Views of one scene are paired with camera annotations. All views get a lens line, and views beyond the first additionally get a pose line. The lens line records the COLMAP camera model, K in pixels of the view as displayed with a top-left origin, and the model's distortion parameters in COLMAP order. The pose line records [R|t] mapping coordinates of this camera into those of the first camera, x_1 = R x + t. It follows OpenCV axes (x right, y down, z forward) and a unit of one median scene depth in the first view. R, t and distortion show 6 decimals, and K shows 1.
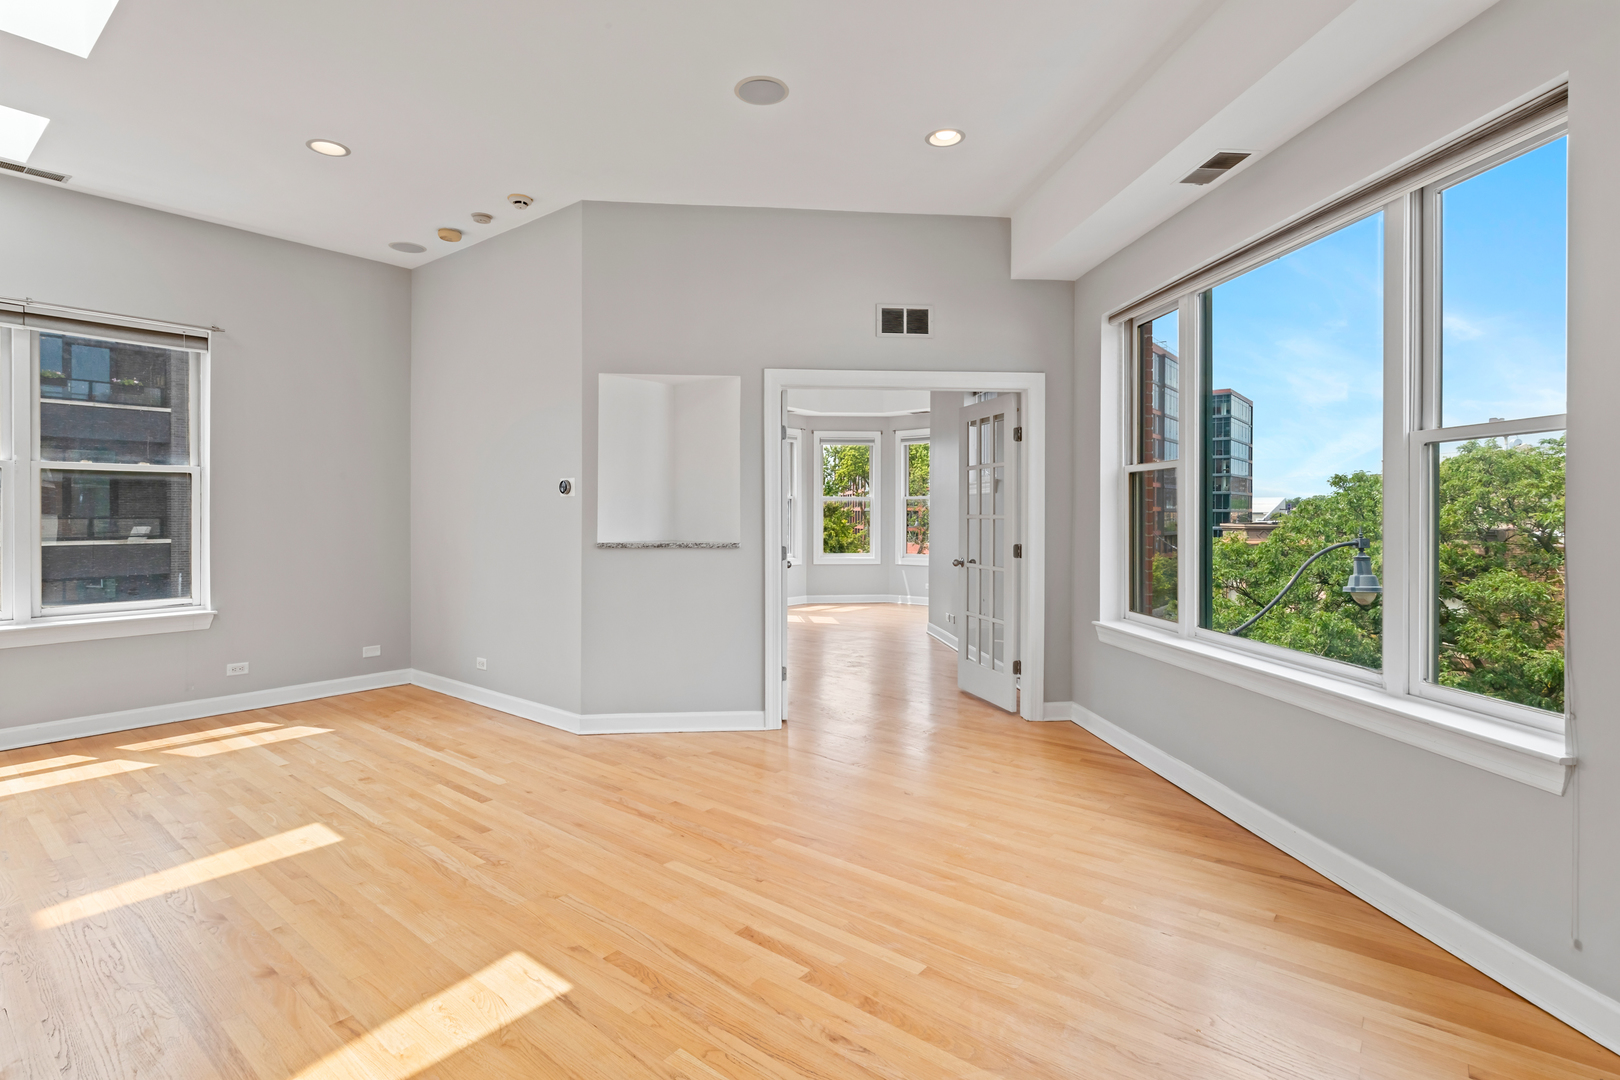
lens RADIAL K [[812.3, 0, 805.6], [0, 812.3, 515.6], [0, 0, 1]] dist [0.000740, -0.000090]
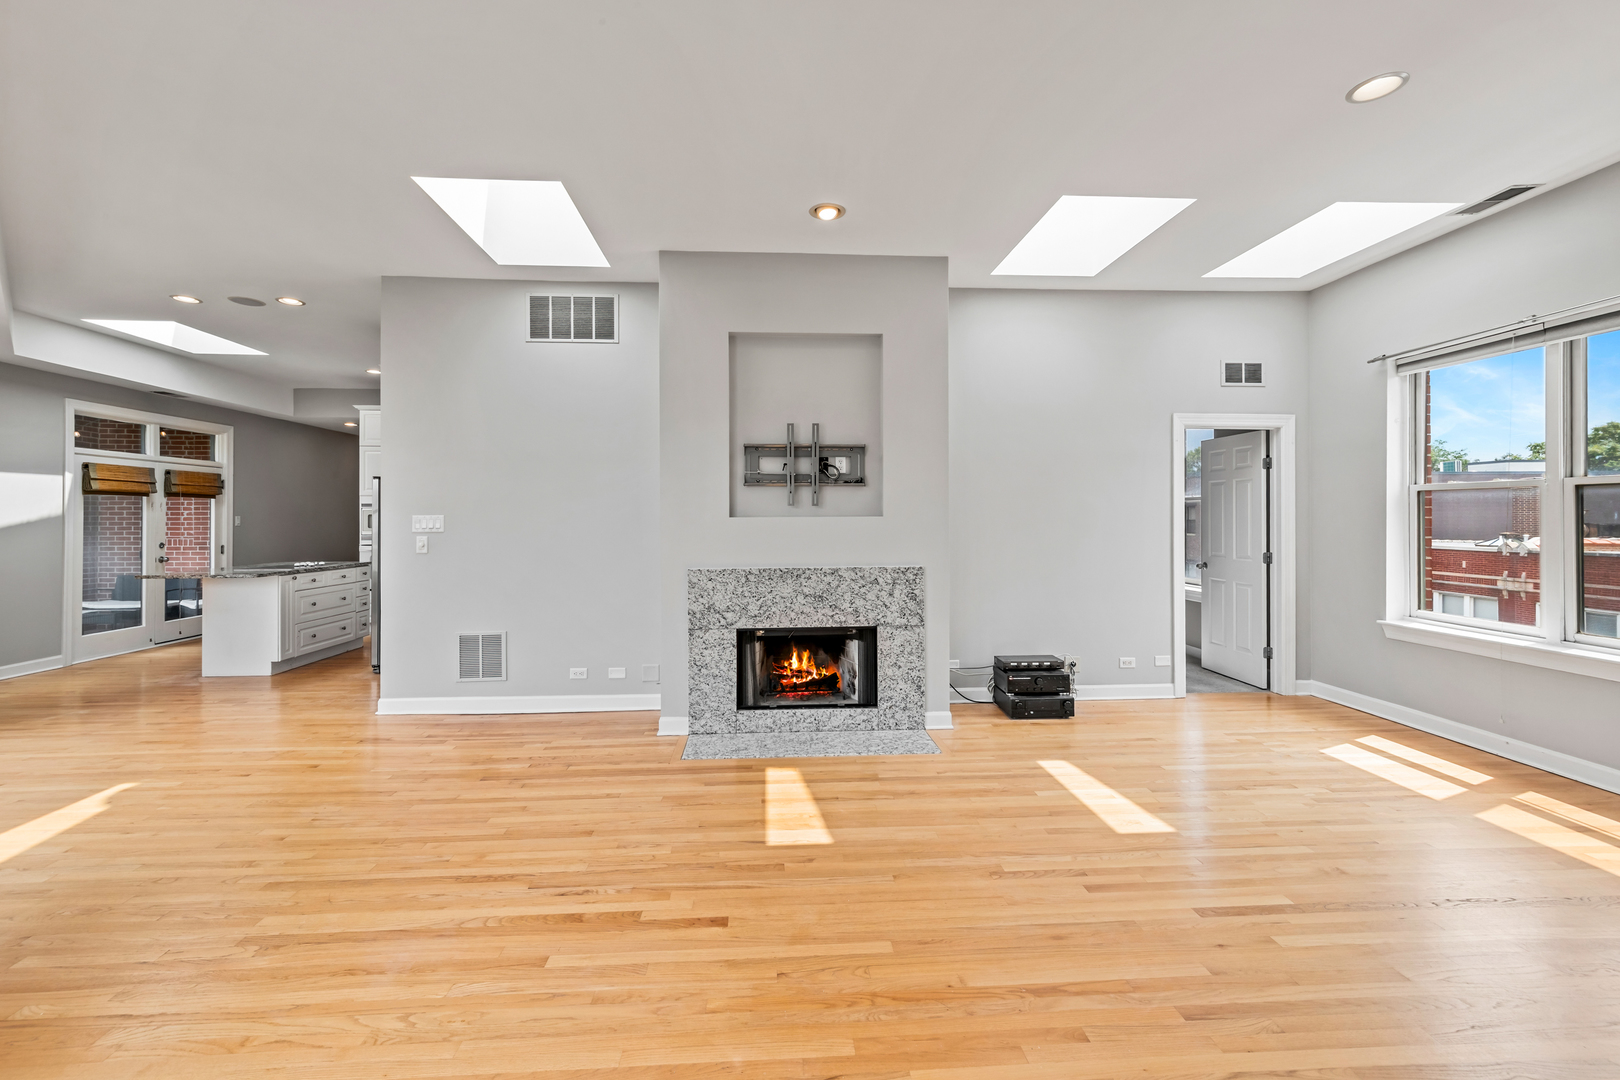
lens RADIAL K [[660.2, 0, 810.0], [0, 660.2, 540.0], [0, 0, 1]] dist [0.024387, 0.000038]
pose [[-0.728094, 0.026565, -0.684963, 0.242305], [0.001232, 0.999298, 0.037445, -0.025128], [0.685477, 0.026420, -0.727615, 0.931059]]
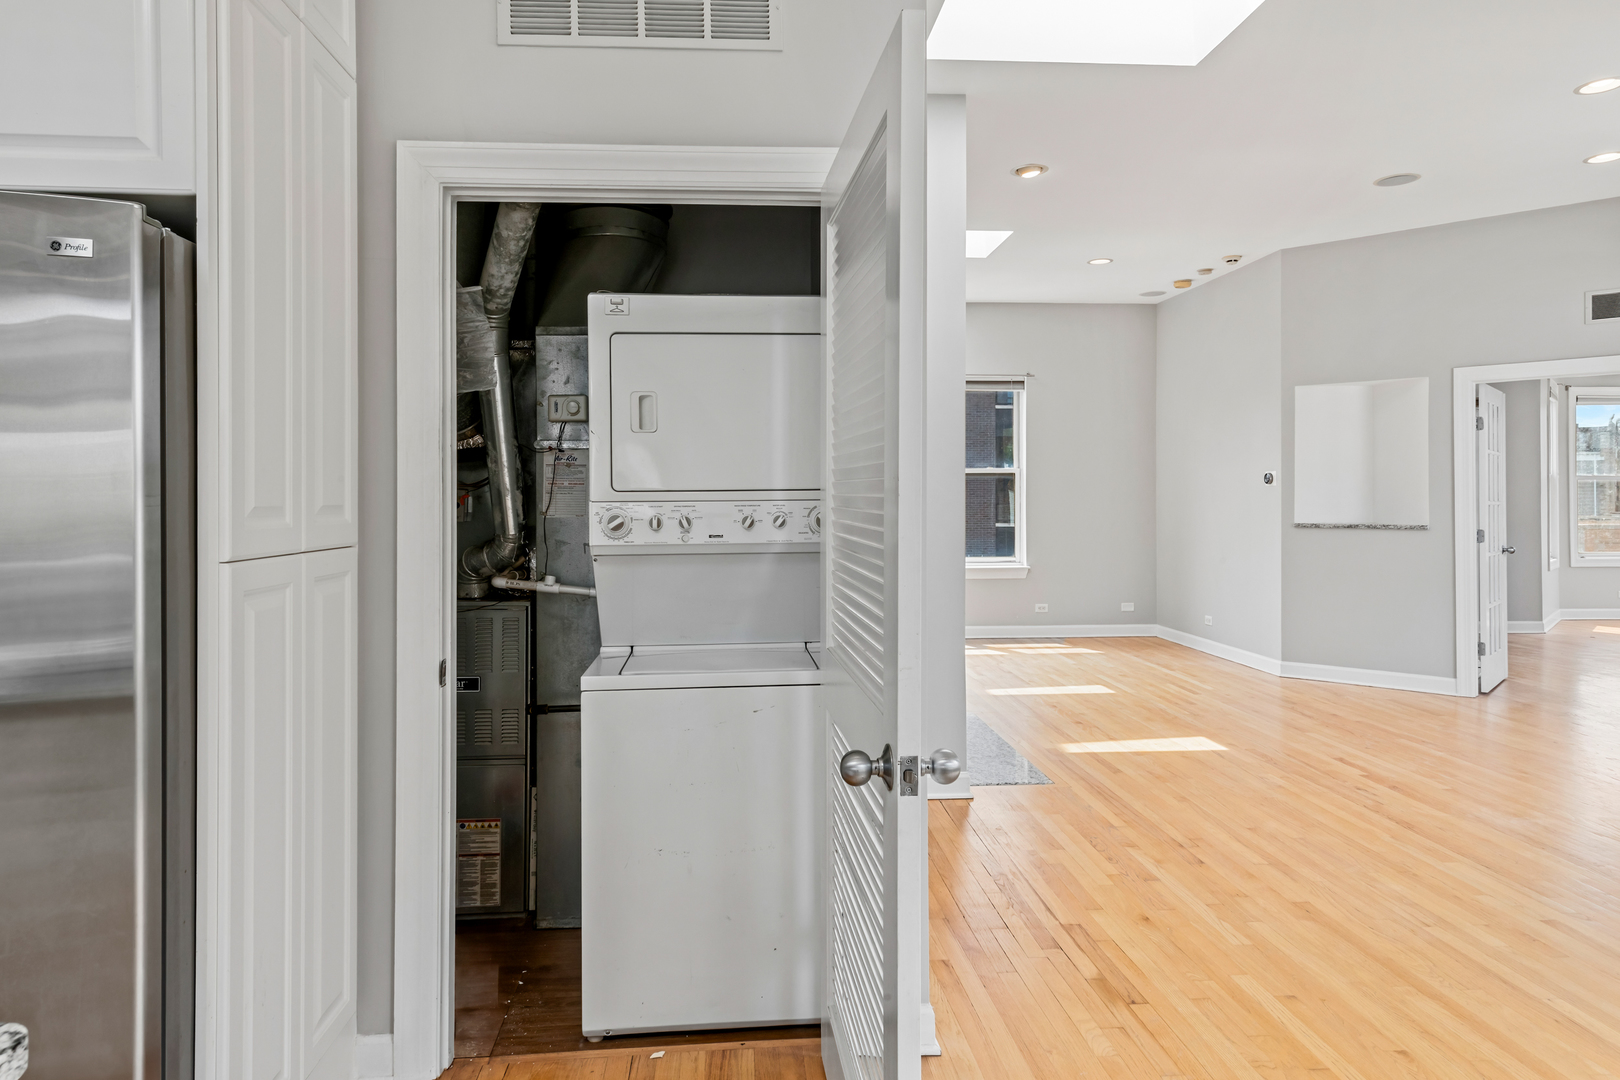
lens RADIAL K [[1025.2, 0, 806.3], [0, 1025.2, 497.4], [0, 0, 1]] dist [0.004723, 0.001030]
pose [[0.697385, -0.004272, -0.716684, 0.346751], [-0.000529, 0.999979, -0.006476, 0.004784], [0.716697, 0.004896, 0.697368, -0.626428]]
